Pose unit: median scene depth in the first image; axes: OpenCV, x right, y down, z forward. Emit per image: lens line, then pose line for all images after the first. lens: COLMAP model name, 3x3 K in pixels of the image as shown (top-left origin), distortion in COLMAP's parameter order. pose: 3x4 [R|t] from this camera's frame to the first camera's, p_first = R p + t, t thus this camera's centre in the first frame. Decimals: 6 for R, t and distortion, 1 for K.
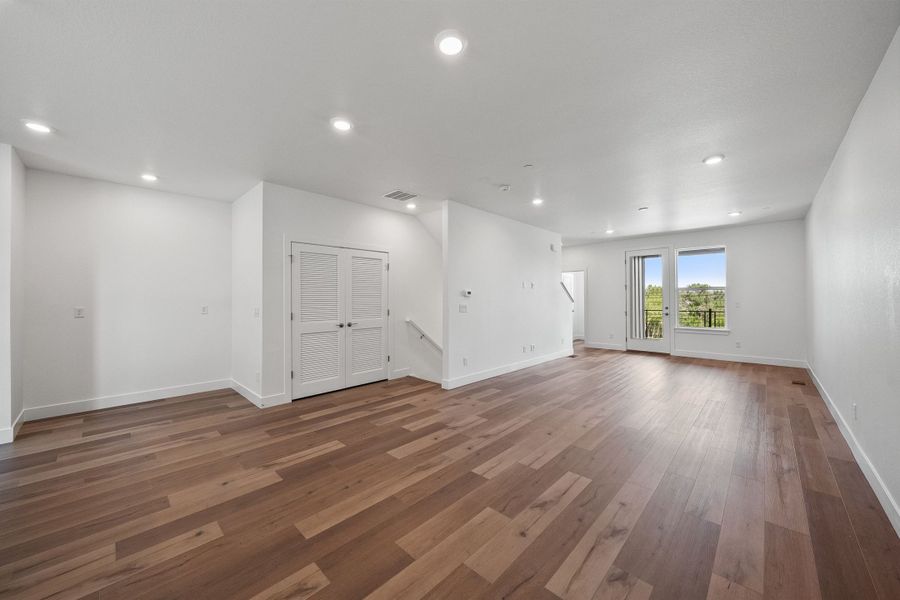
lens RADIAL K [[332.2, 0, 448.1], [0, 332.2, 295.1], [0, 0, 1]] dist [-0.001597, -0.000232]
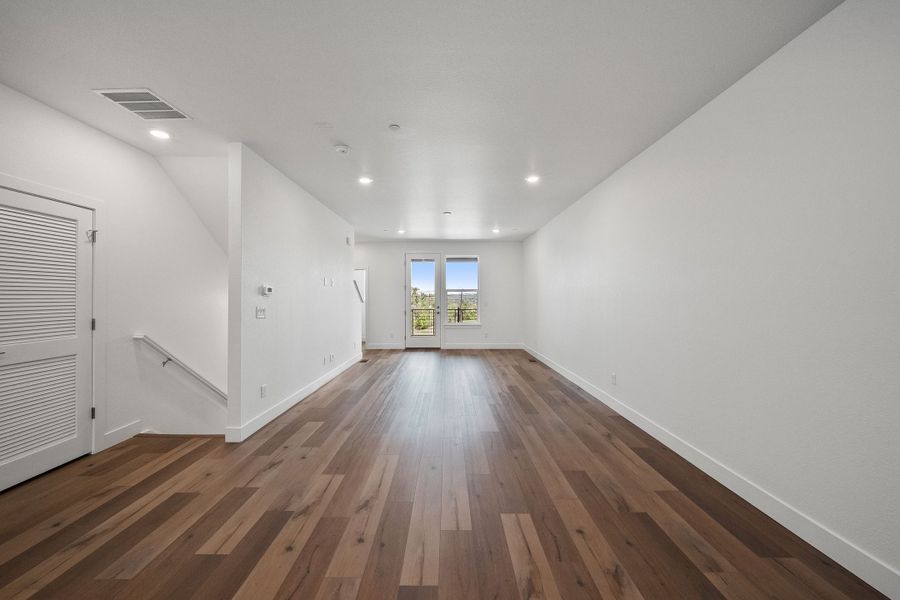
lens RADIAL K [[332.2, 0, 448.1], [0, 332.2, 295.1], [0, 0, 1]] dist [-0.001597, -0.000232]
pose [[0.724567, 0.009532, 0.689139, -0.141788], [-0.008962, 0.999950, -0.004408, 0.003905], [-0.689146, -0.002982, 0.724616, 0.252695]]
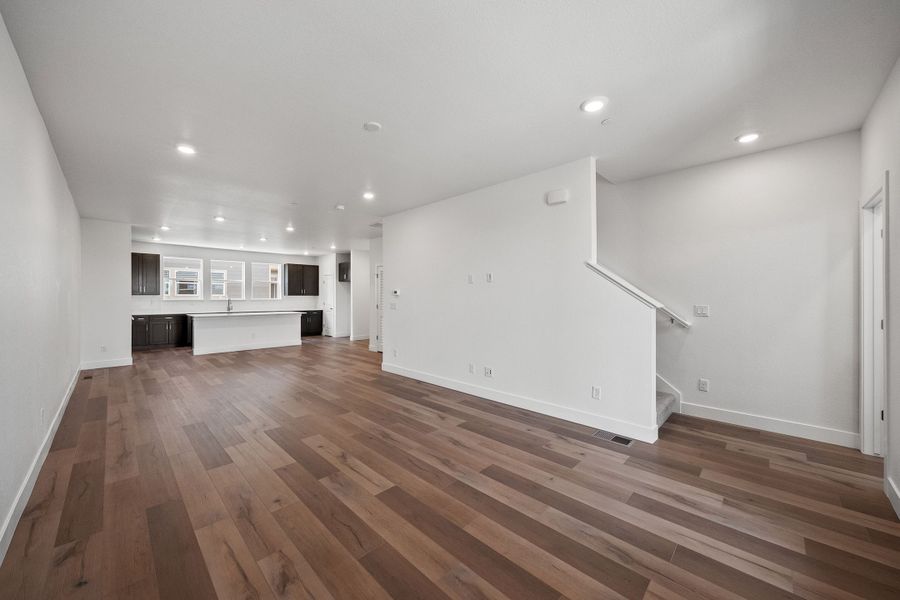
lens RADIAL K [[332.2, 0, 448.1], [0, 332.2, 295.1], [0, 0, 1]] dist [-0.001597, -0.000232]
pose [[-0.010395, 0.005211, -0.999932, 1.182926], [0.016710, 0.999848, 0.005037, -0.000142], [0.999806, -0.016657, -0.010480, 1.194847]]
